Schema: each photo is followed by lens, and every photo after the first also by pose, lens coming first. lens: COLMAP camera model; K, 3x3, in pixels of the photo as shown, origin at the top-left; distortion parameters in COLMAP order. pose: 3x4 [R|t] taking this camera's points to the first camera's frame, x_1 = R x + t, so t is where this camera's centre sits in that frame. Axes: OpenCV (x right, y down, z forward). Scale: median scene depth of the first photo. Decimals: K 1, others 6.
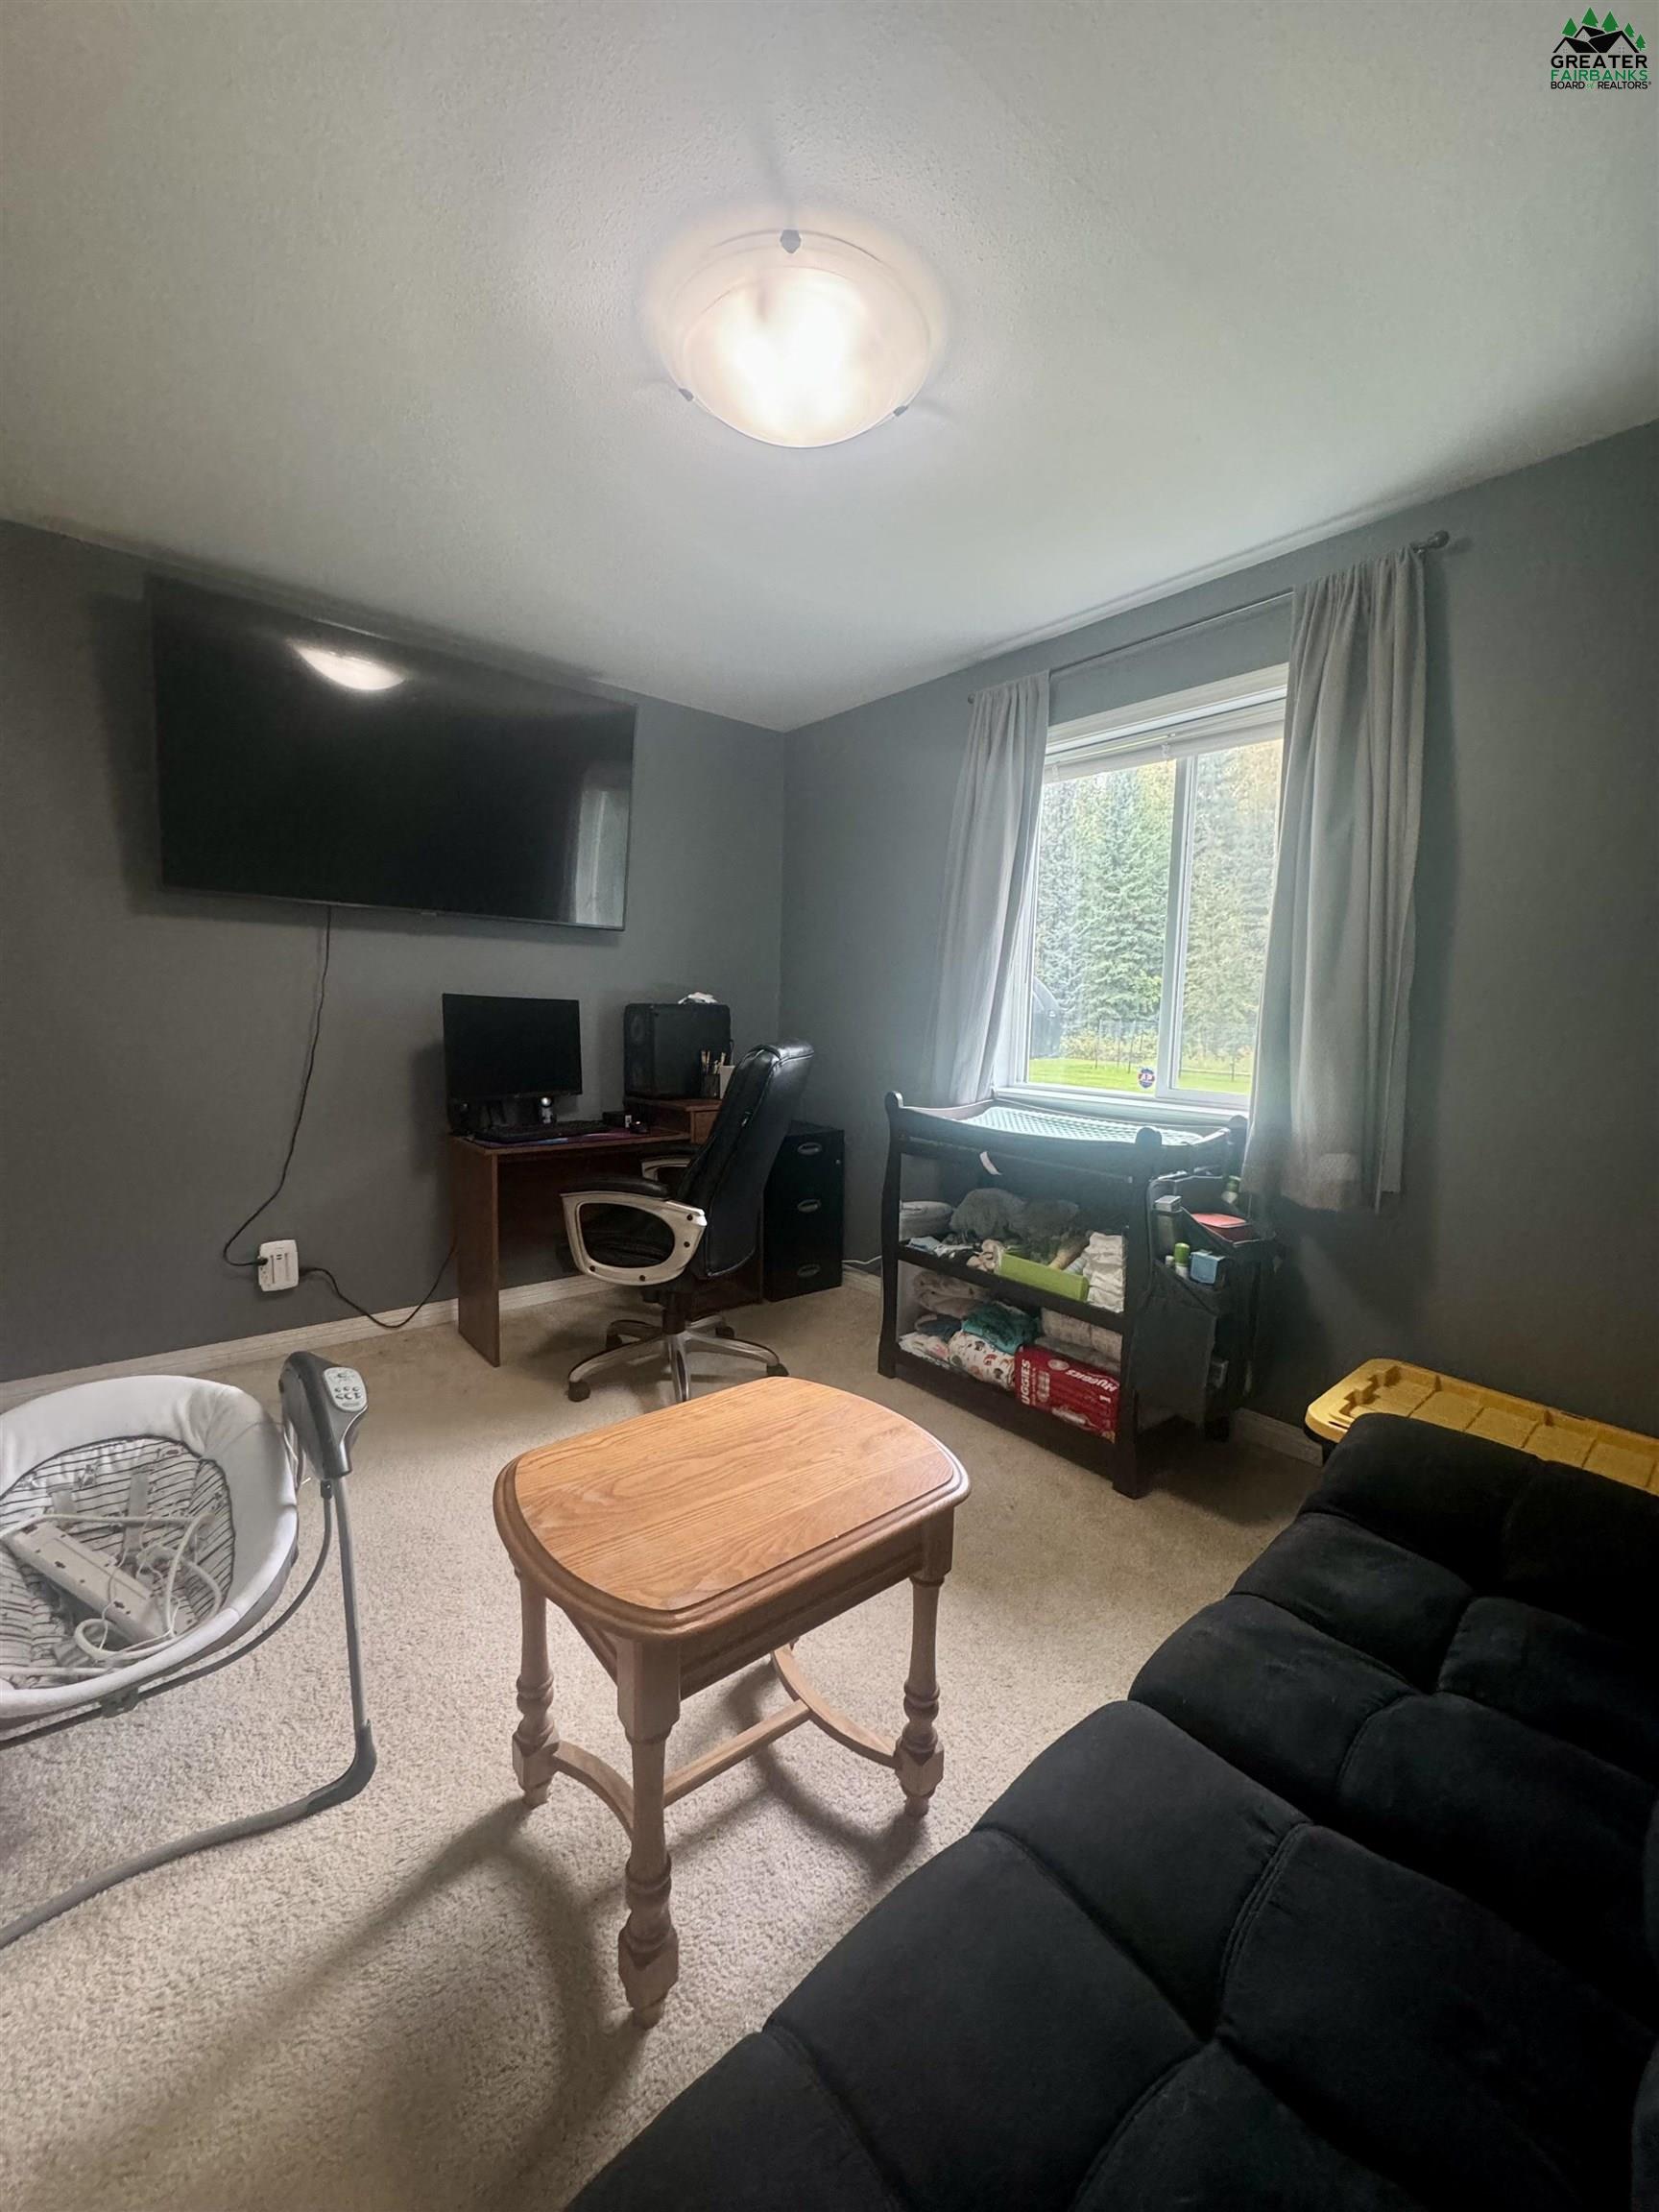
lens RADIAL K [[878.9, 0, 829.5], [0, 878.9, 1106.0], [0, 0, 1]] dist [-0.001891, 0.000408]
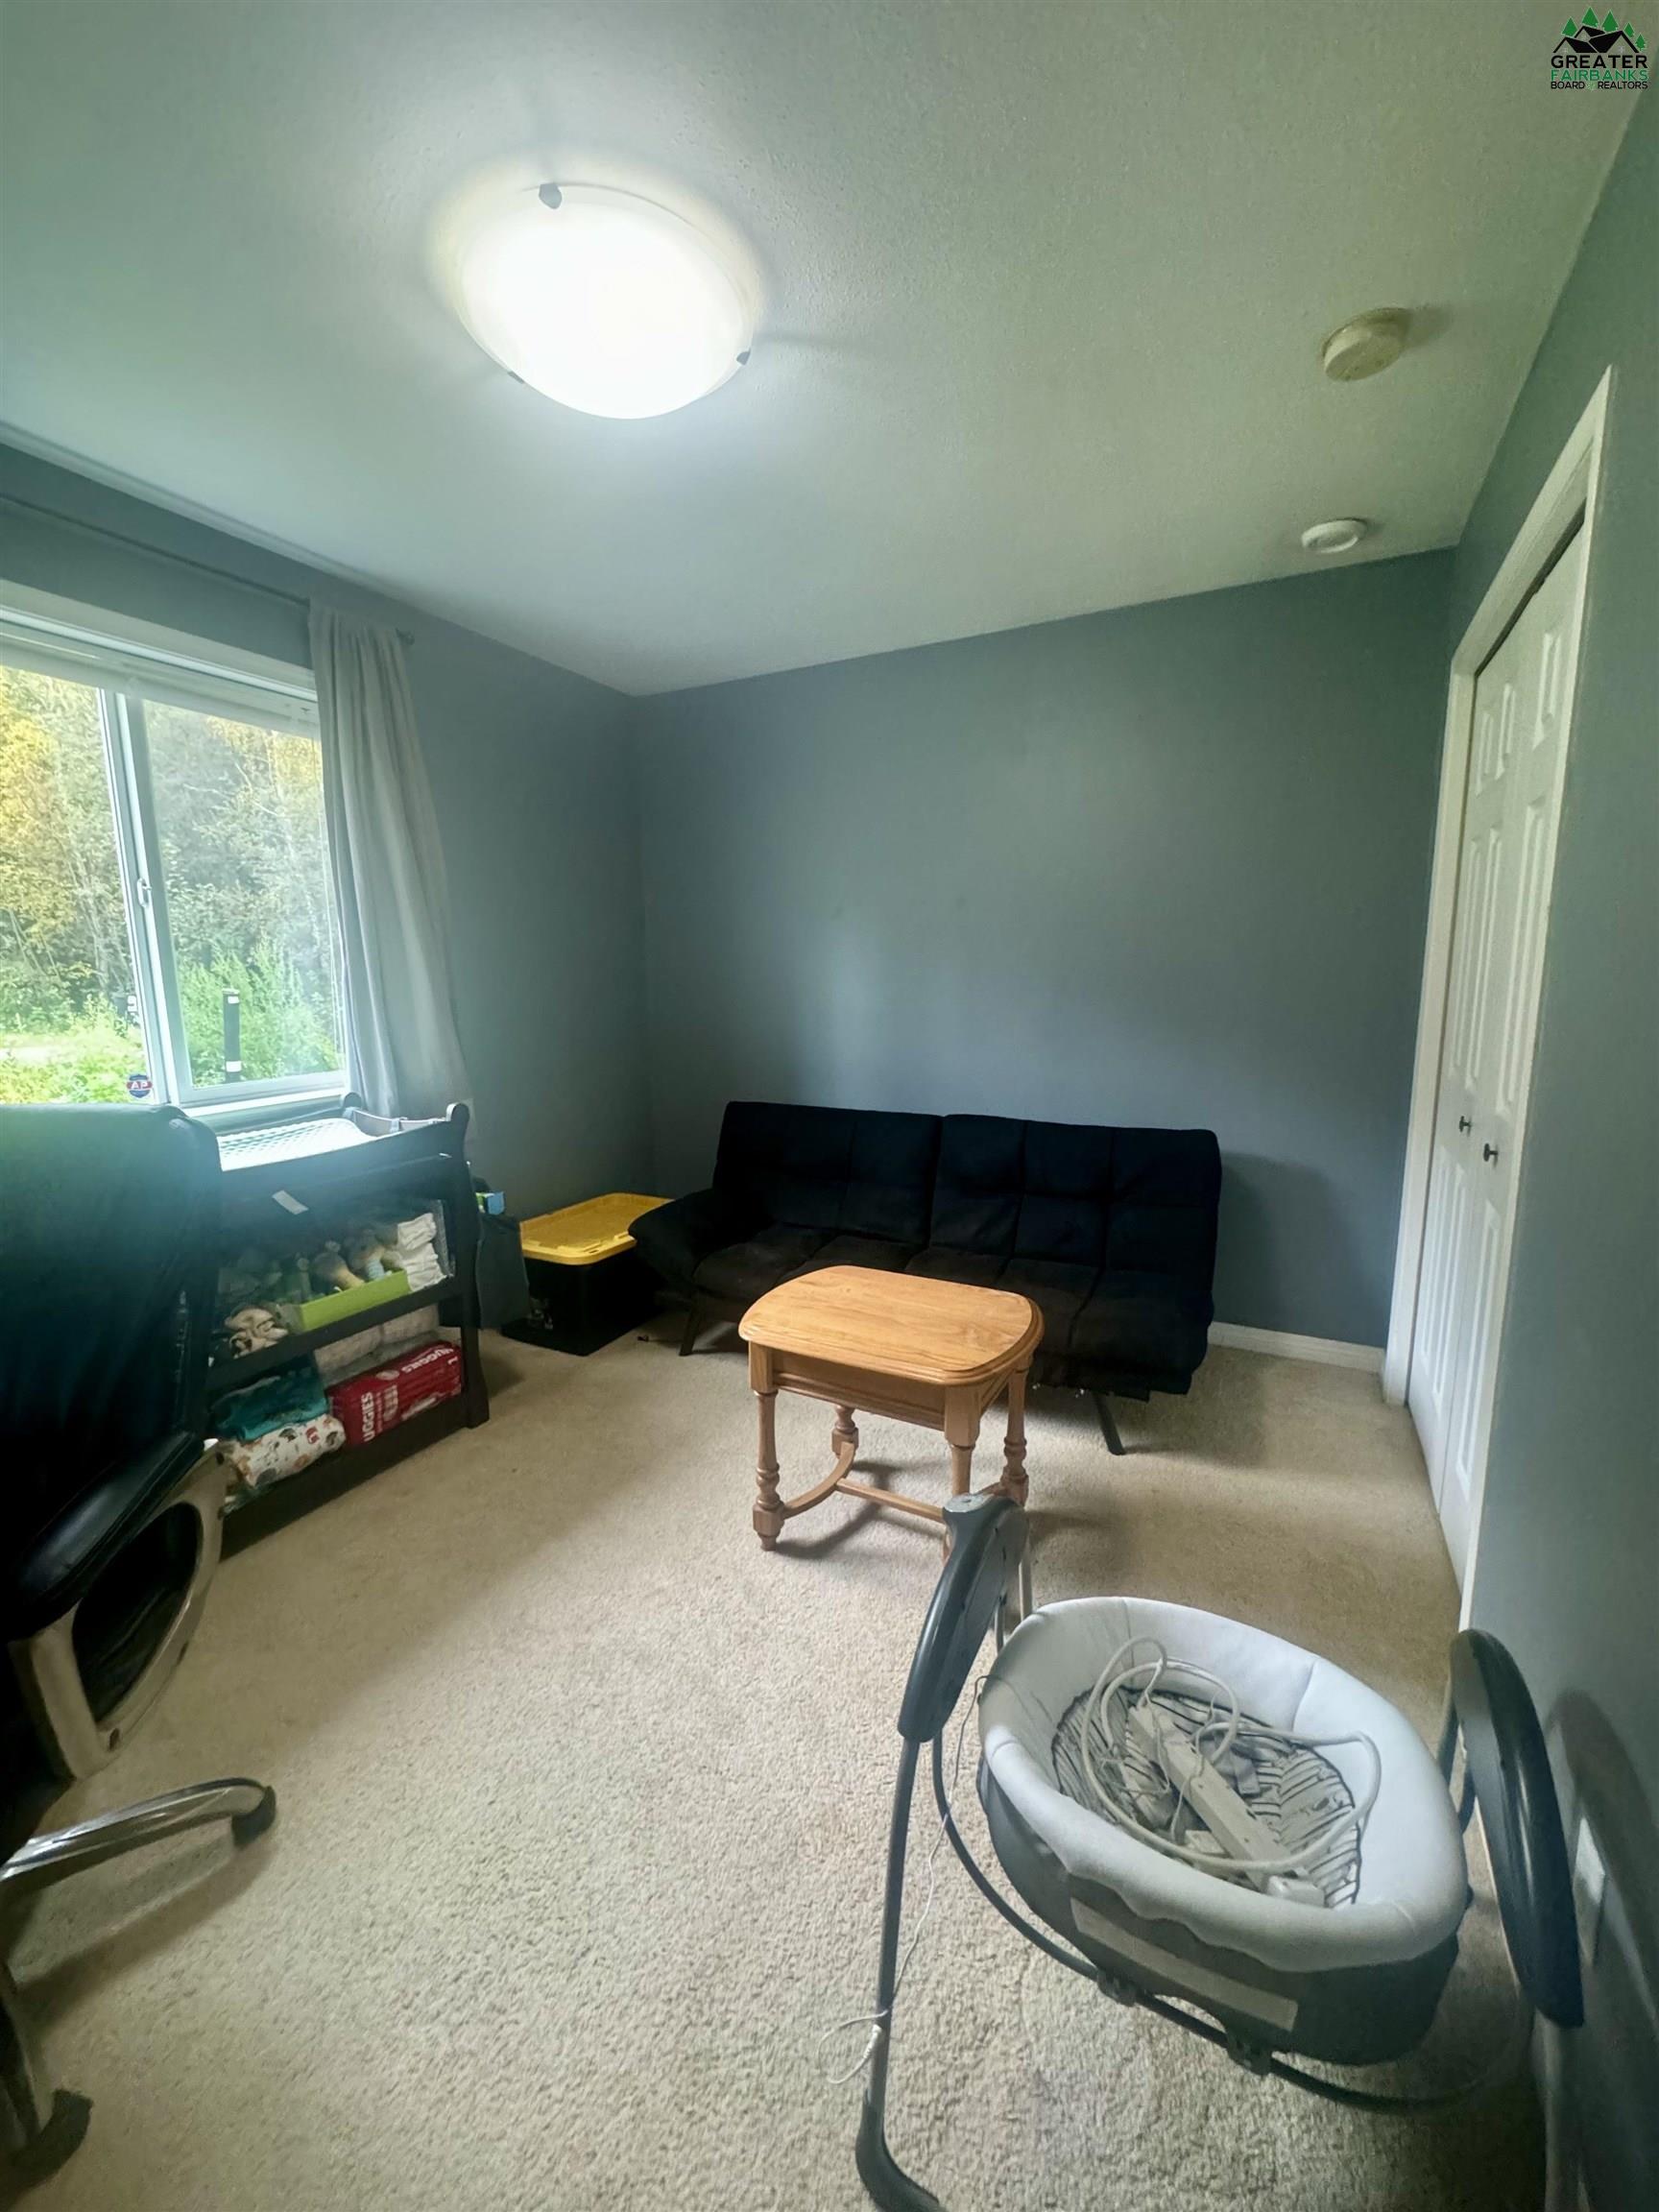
lens RADIAL K [[878.9, 0, 829.5], [0, 878.9, 1106.0], [0, 0, 1]] dist [-0.001891, 0.000408]
pose [[-0.381491, -0.168400, 0.908904, -0.745375], [0.101900, 0.969612, 0.222418, -0.154335], [-0.918739, 0.177467, -0.352738, 0.841462]]
